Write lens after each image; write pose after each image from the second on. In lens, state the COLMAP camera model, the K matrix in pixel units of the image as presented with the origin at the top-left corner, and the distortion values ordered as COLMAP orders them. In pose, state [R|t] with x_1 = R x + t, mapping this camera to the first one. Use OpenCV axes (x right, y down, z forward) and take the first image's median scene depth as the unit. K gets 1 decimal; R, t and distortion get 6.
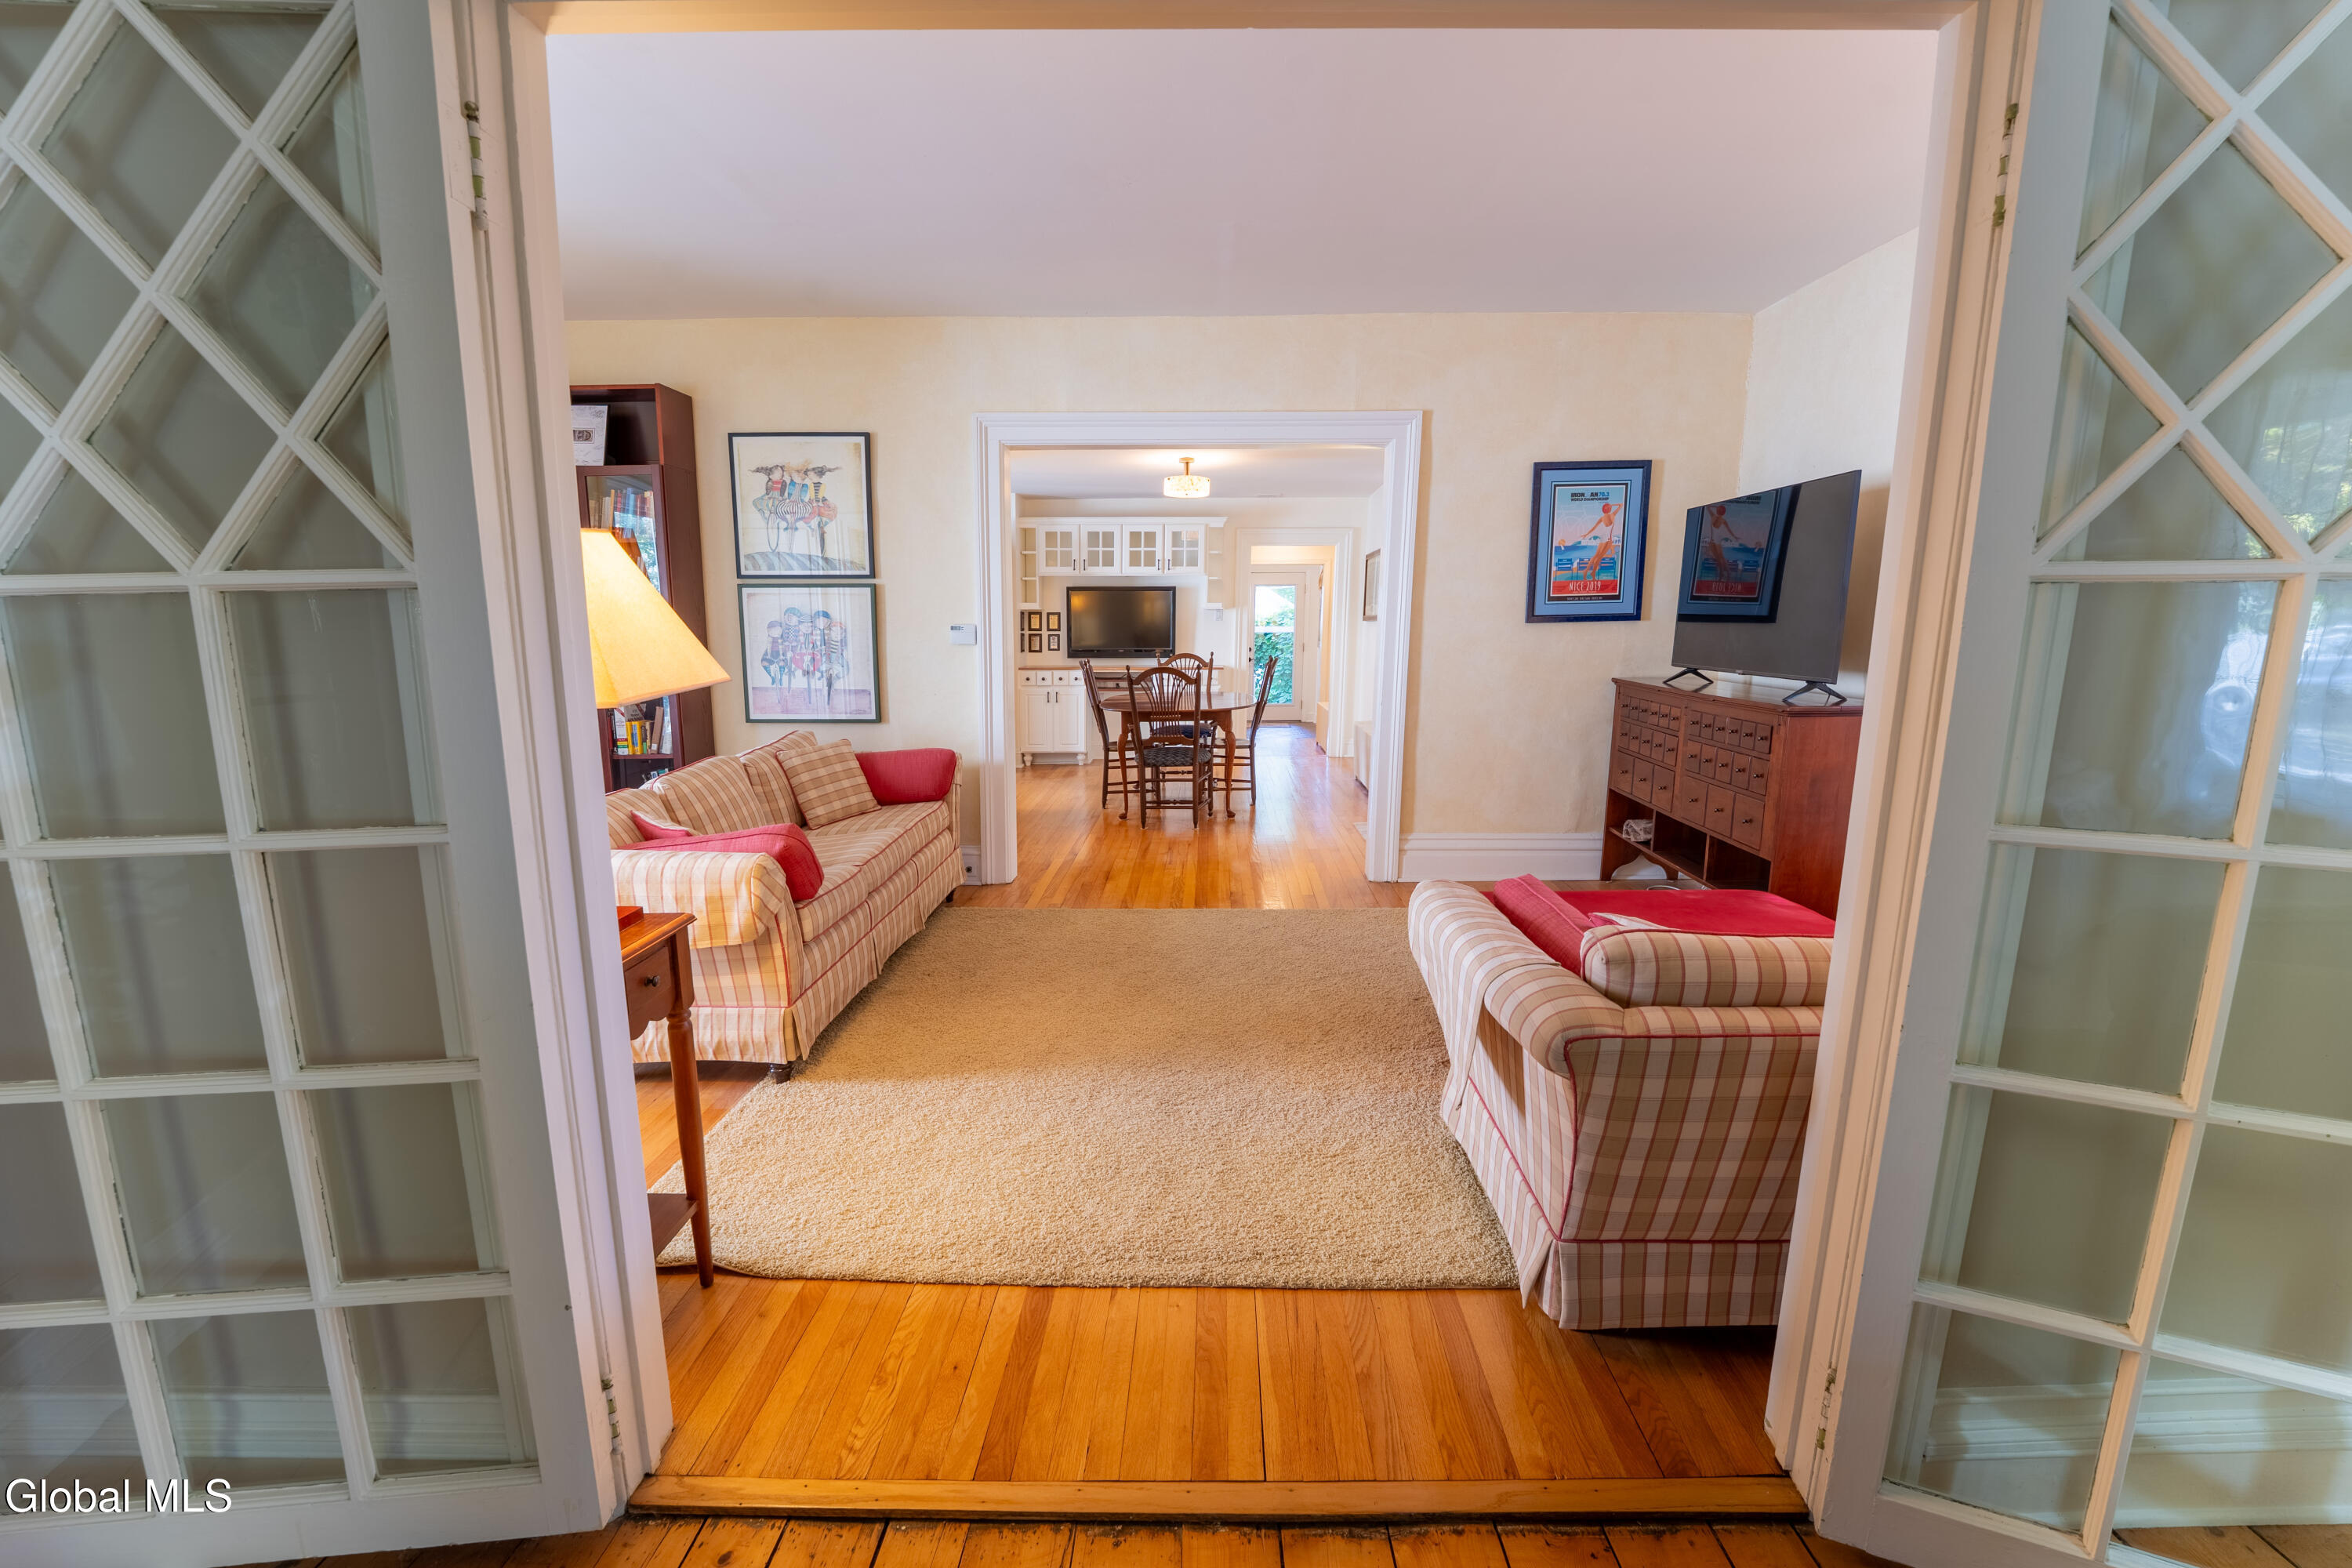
lens RADIAL K [[959.2, 0, 1183.9], [0, 959.2, 776.7], [0, 0, 1]] dist [-0.024505, -0.000167]
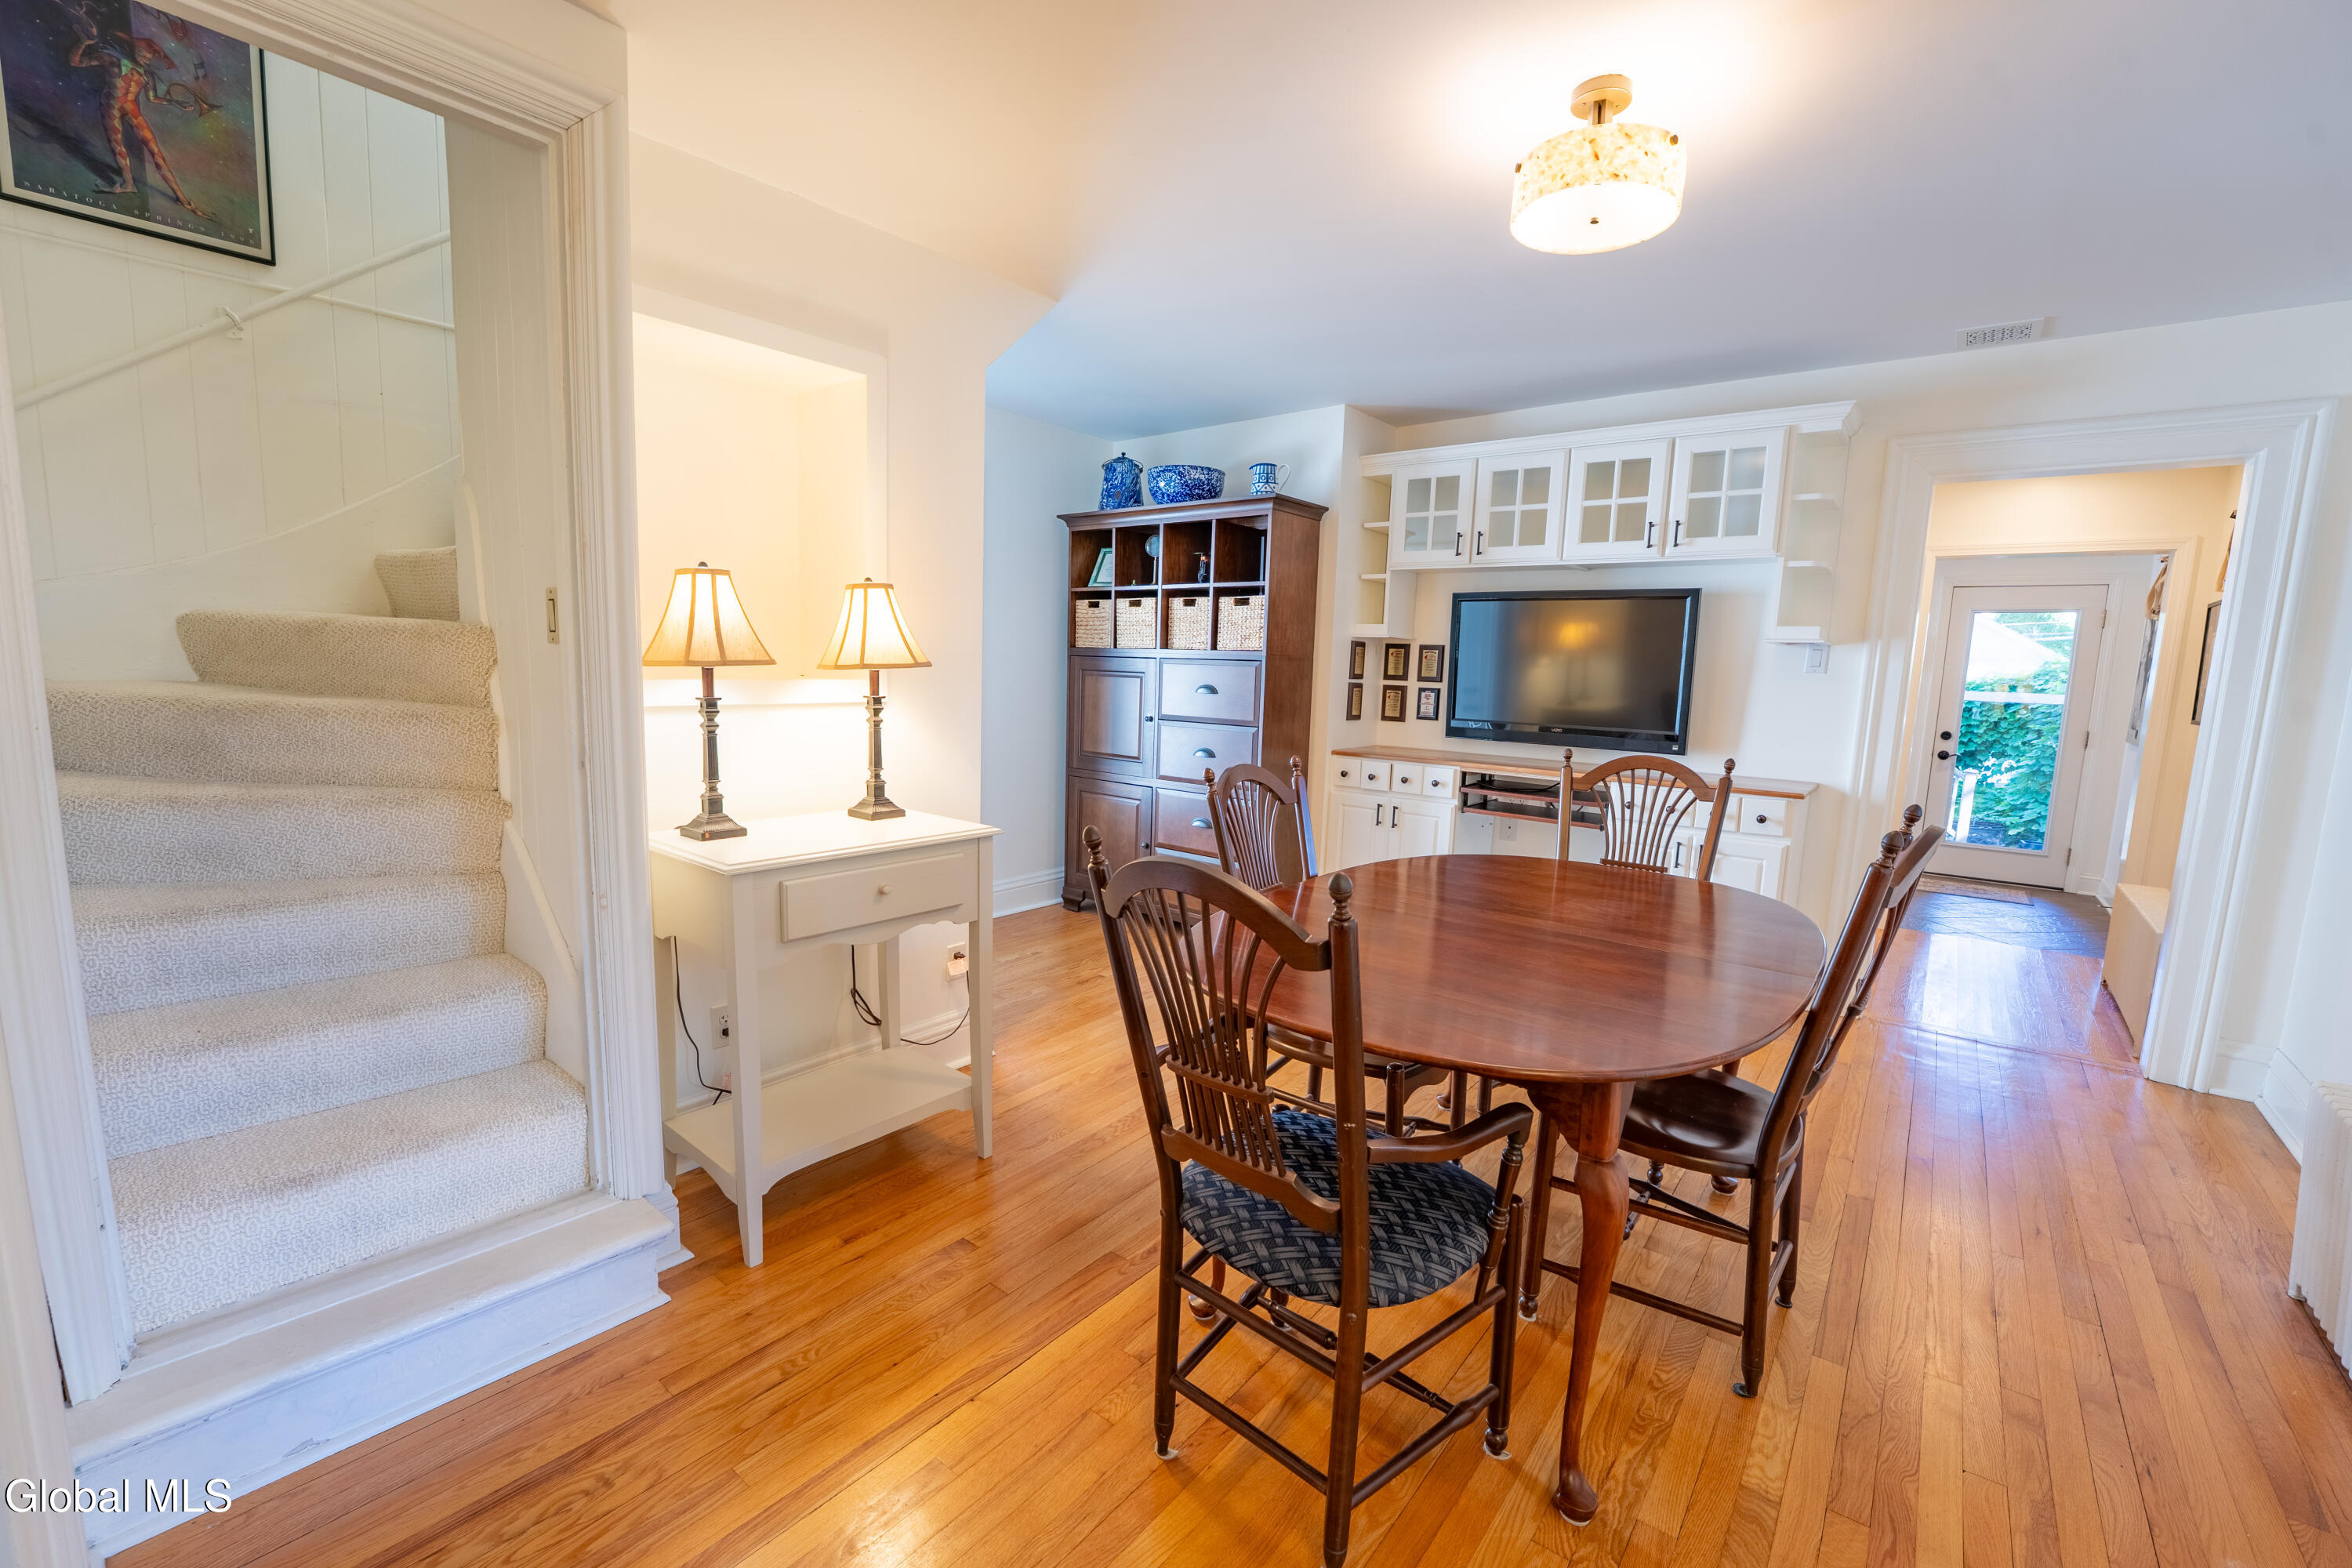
lens RADIAL K [[959.2, 0, 1183.9], [0, 959.2, 776.7], [0, 0, 1]] dist [-0.024505, -0.000167]
pose [[0.796448, 0.096140, -0.597015, 0.134664], [-0.124886, 0.992147, -0.006835, -0.165301], [0.591670, 0.080003, 0.802201, 1.047155]]
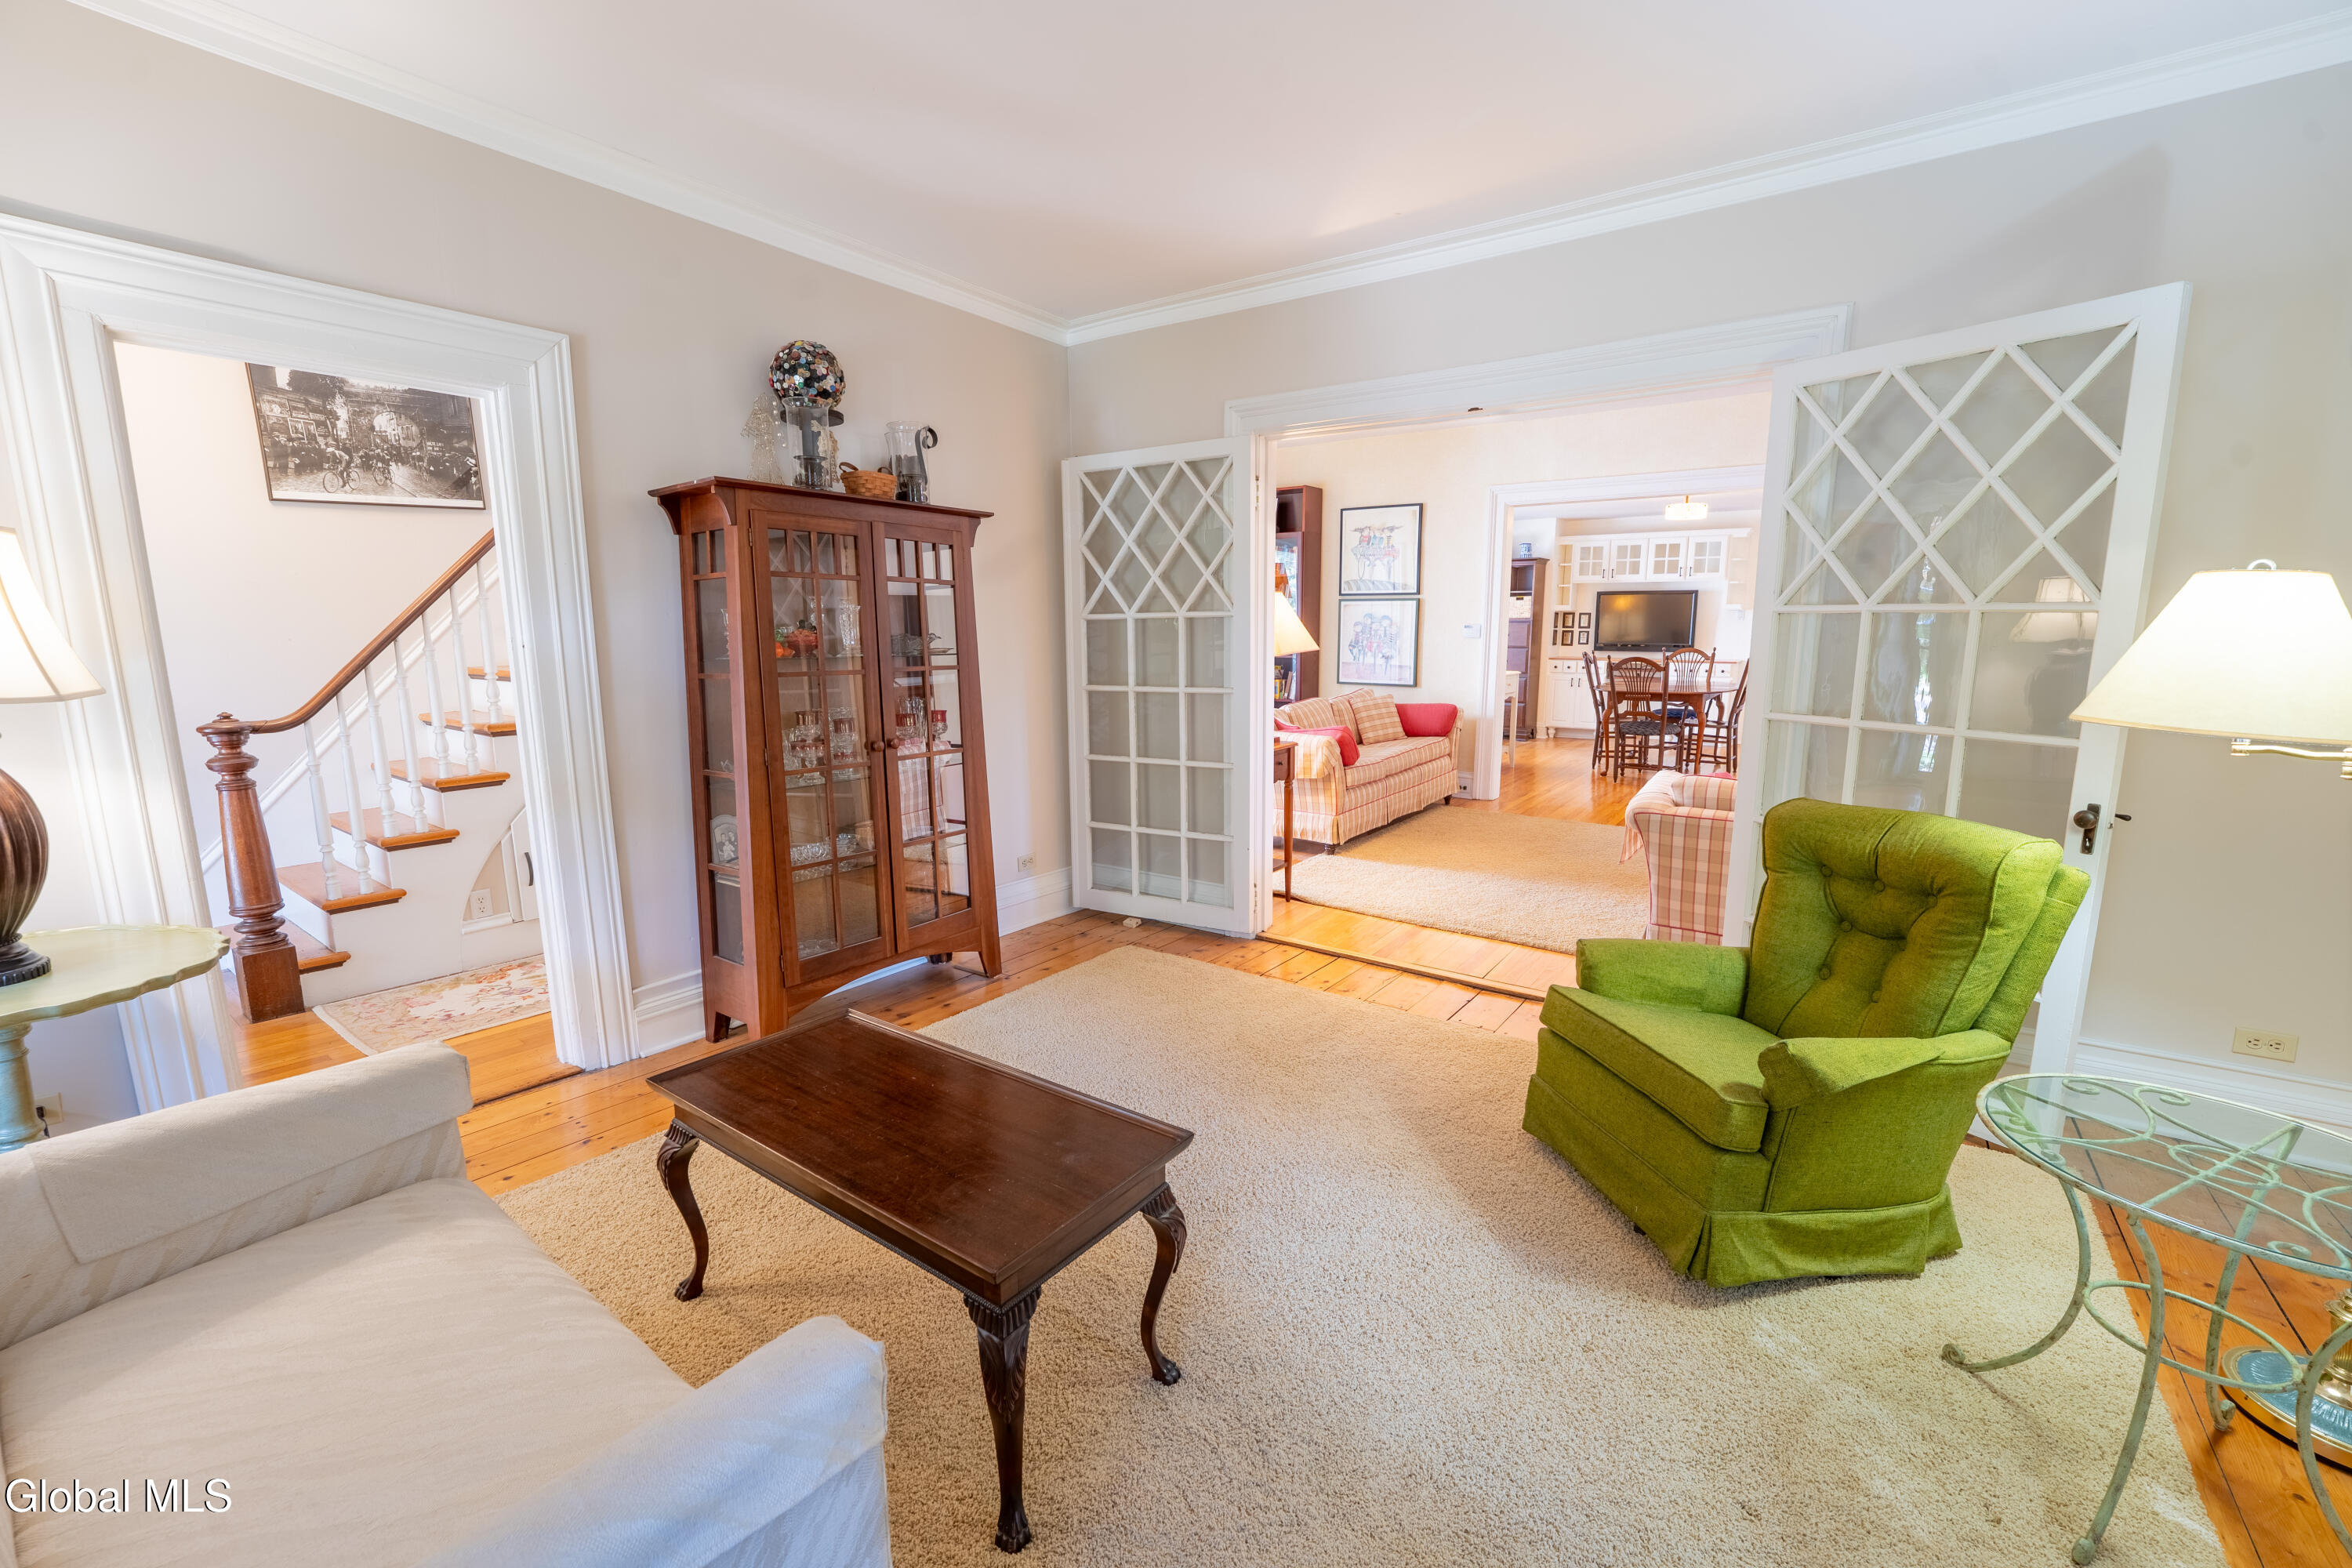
lens RADIAL K [[928.7, 0, 1222.6], [0, 928.7, 752.1], [0, 0, 1]] dist [-0.000232, -0.005543]
pose [[0.839821, 0.076813, -0.537402, 0.245037], [-0.085435, 0.996304, 0.008894, 0.063803], [0.536099, 0.038443, 0.843279, -0.450071]]
